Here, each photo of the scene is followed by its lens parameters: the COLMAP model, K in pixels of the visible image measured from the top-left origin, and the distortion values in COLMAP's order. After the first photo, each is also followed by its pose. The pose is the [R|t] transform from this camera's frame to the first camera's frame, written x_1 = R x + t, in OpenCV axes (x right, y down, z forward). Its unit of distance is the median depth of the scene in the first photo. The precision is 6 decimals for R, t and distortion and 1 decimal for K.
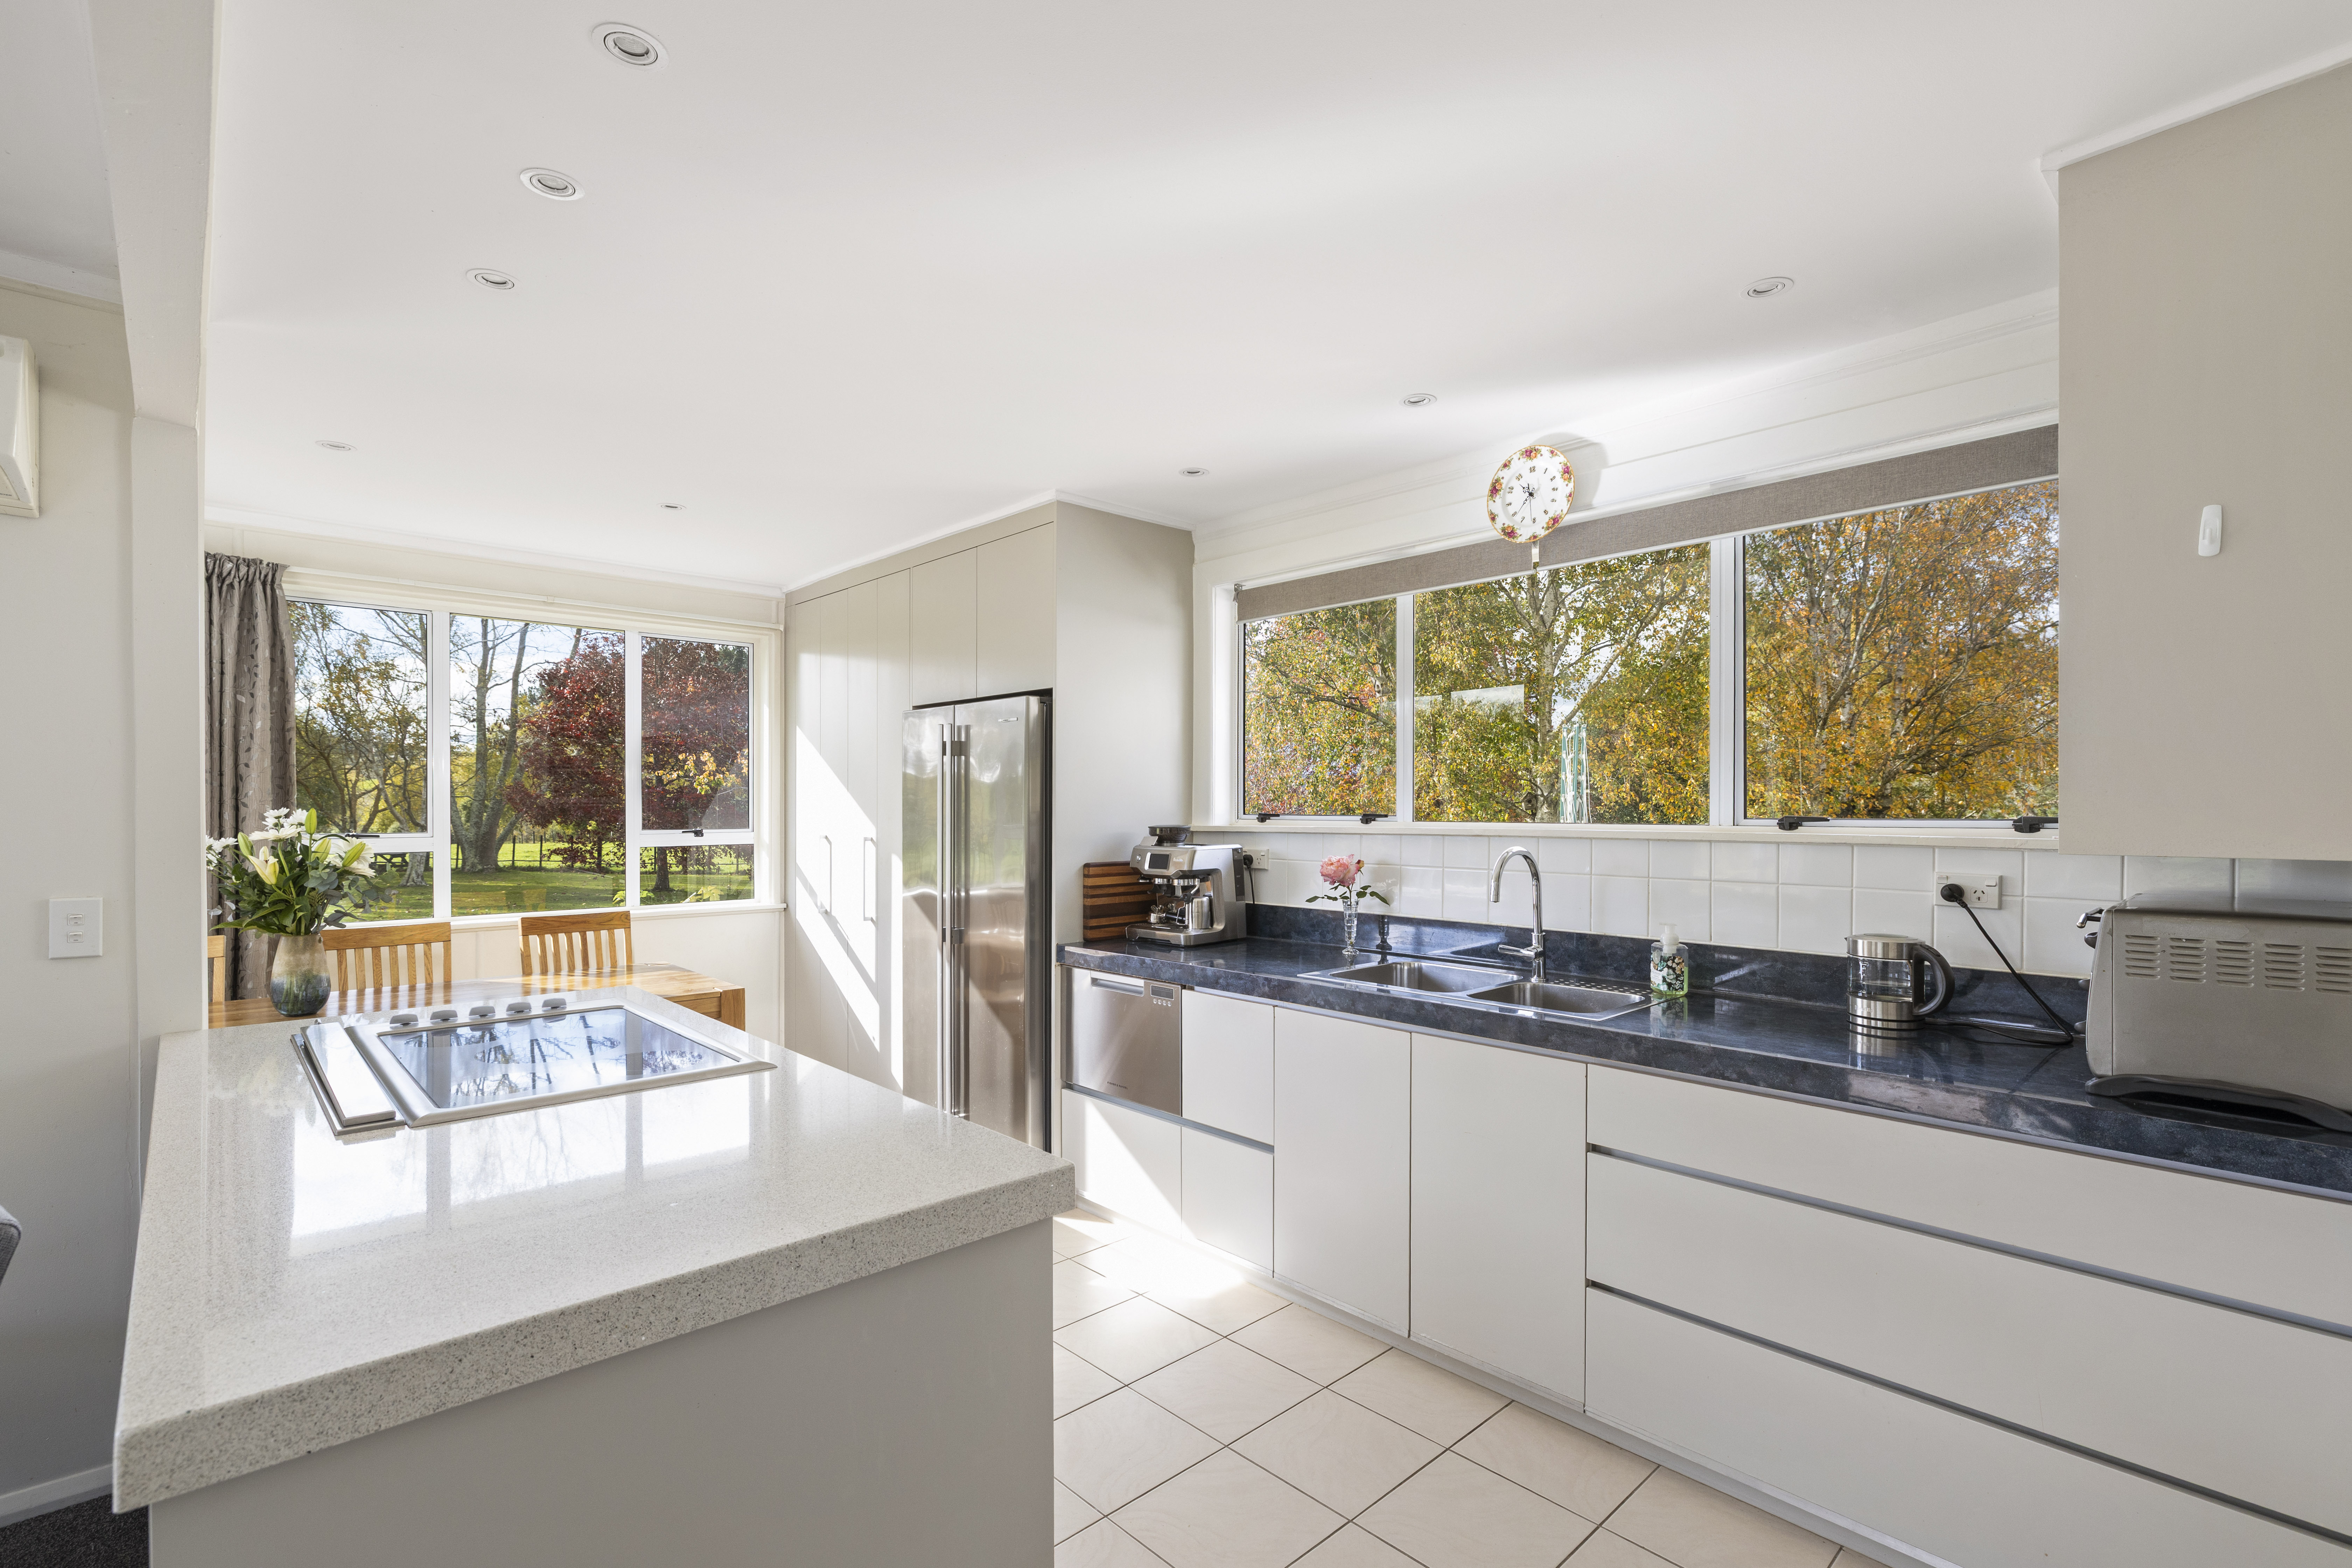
lens RADIAL K [[1064.2, 0, 1172.2], [0, 1064.2, 805.0], [0, 0, 1]] dist [0.002357, 0.000199]
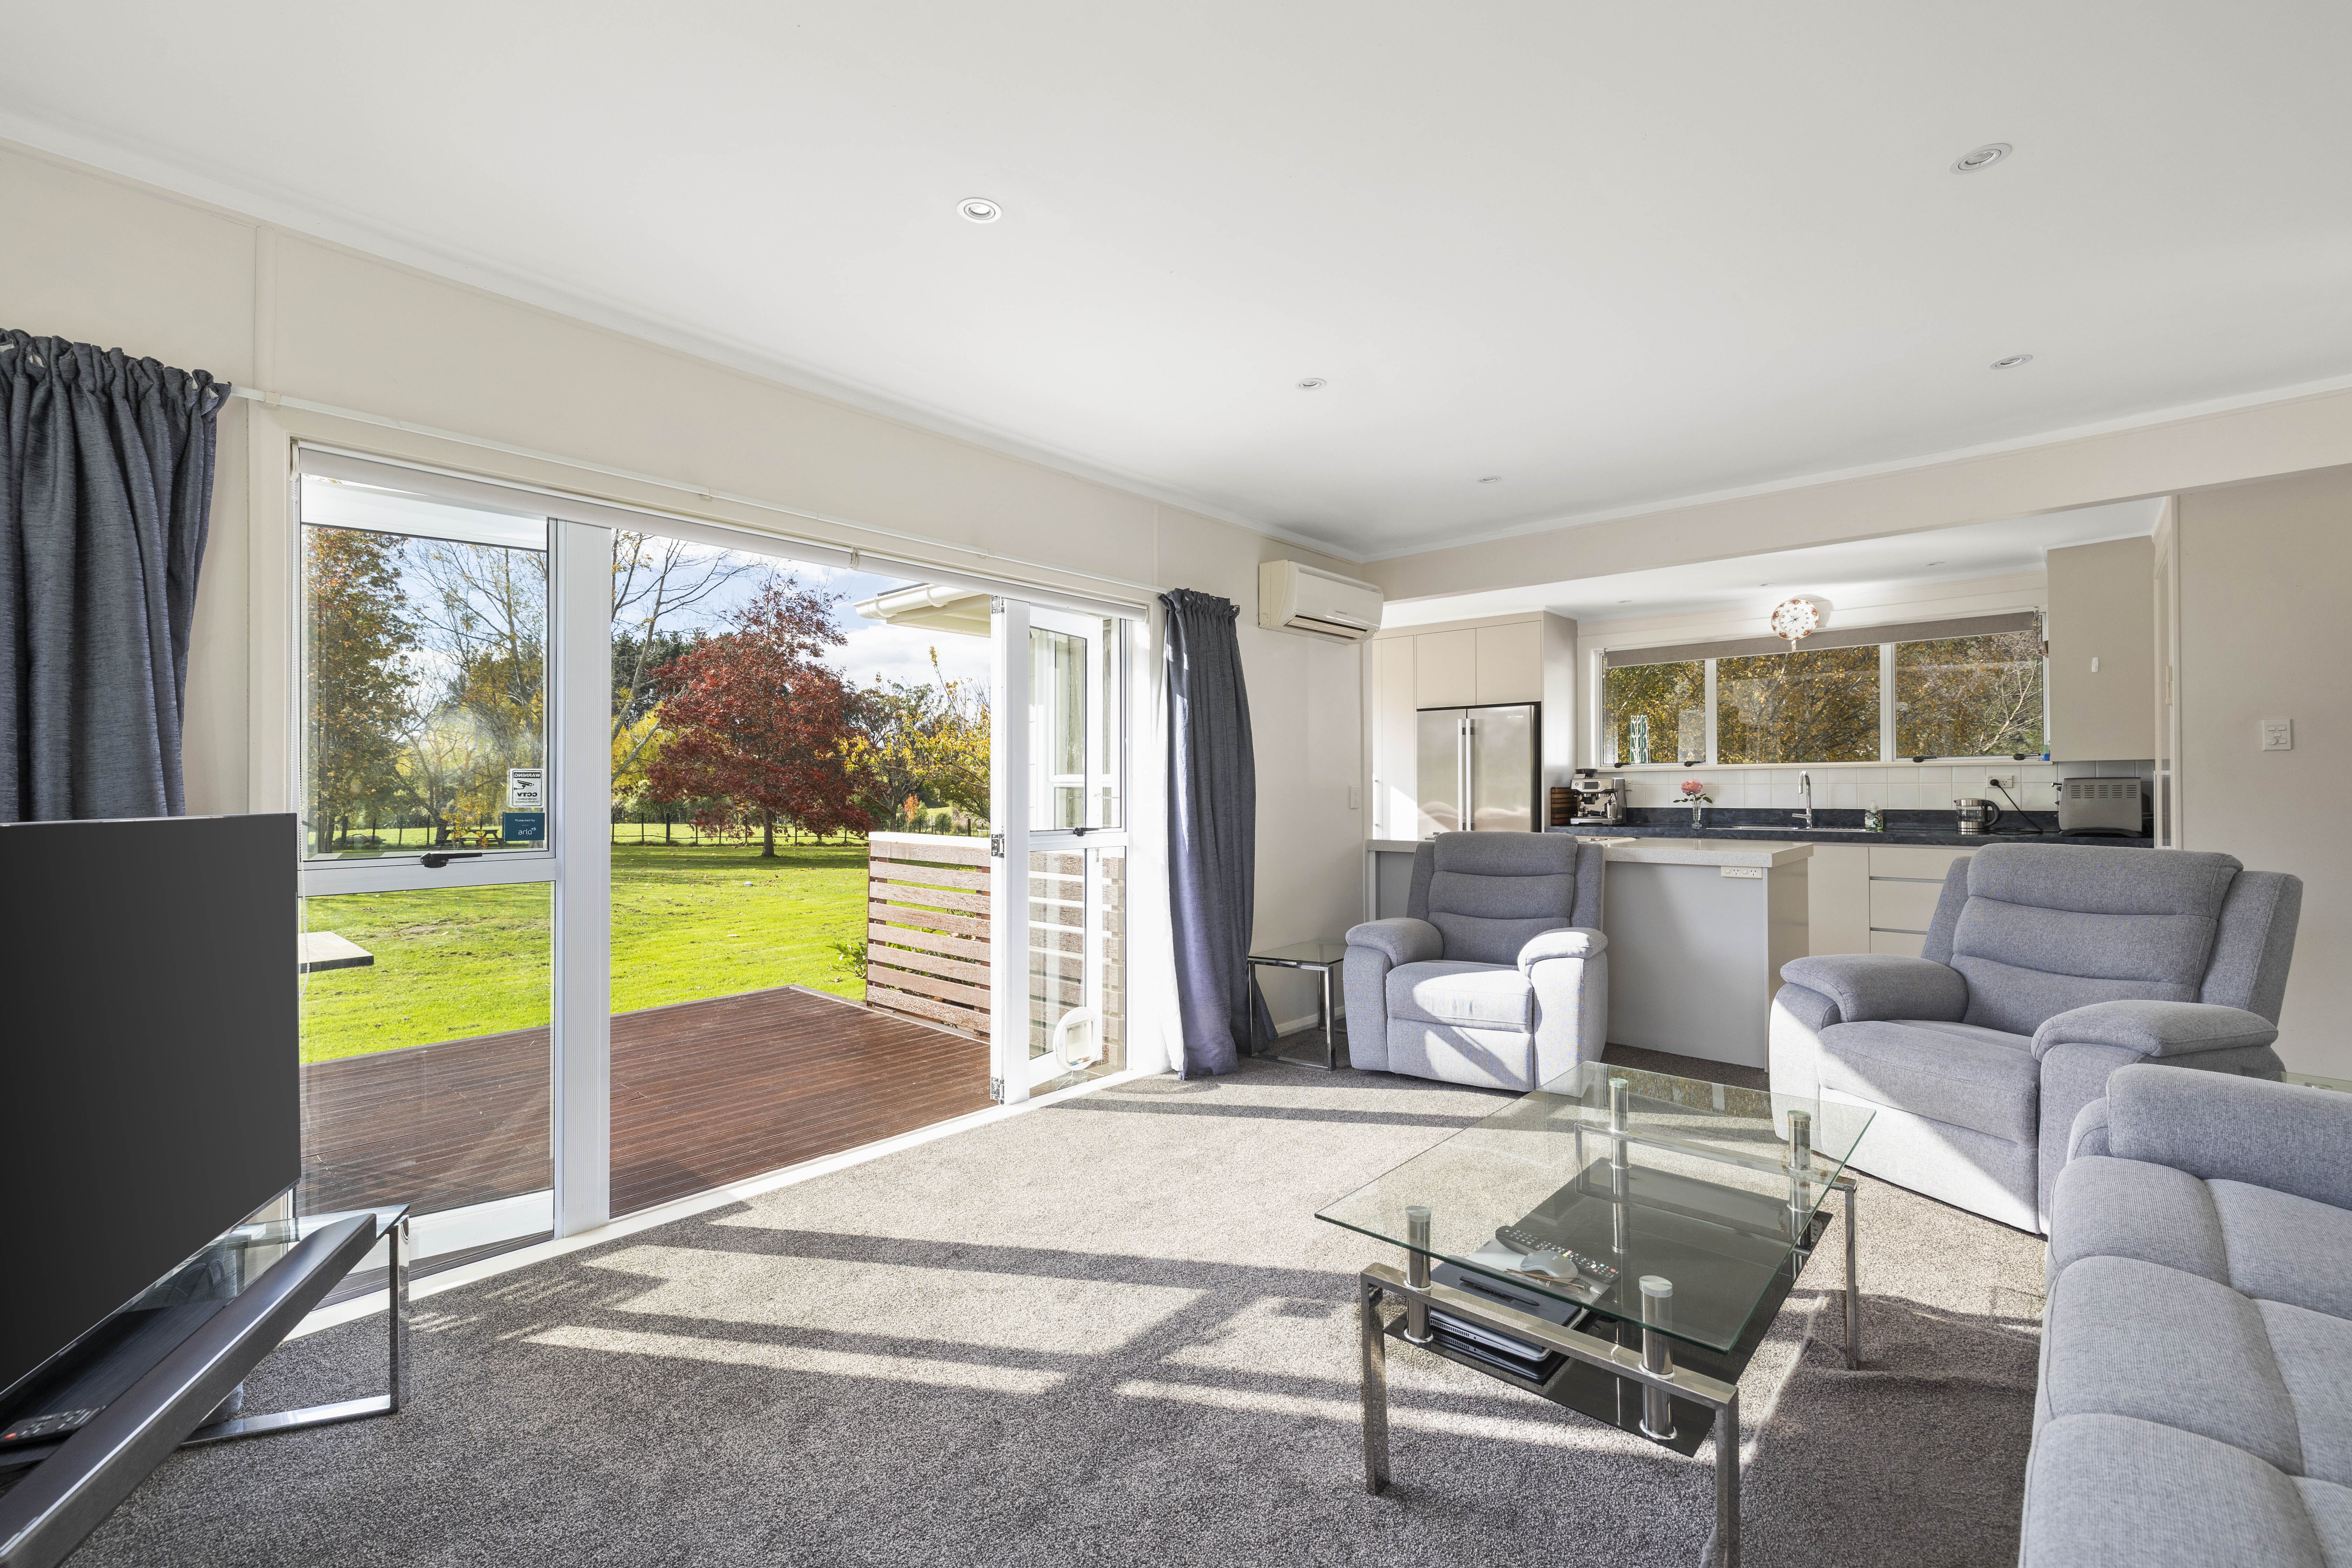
lens RADIAL K [[968.2, 0, 1182.4], [0, 968.2, 776.2], [0, 0, 1]] dist [-0.001013, -0.000107]
pose [[0.996377, -0.005481, 0.084866, -1.274921], [0.006216, 0.999945, -0.008407, 0.061263], [-0.084815, 0.008904, 0.996357, -1.060912]]
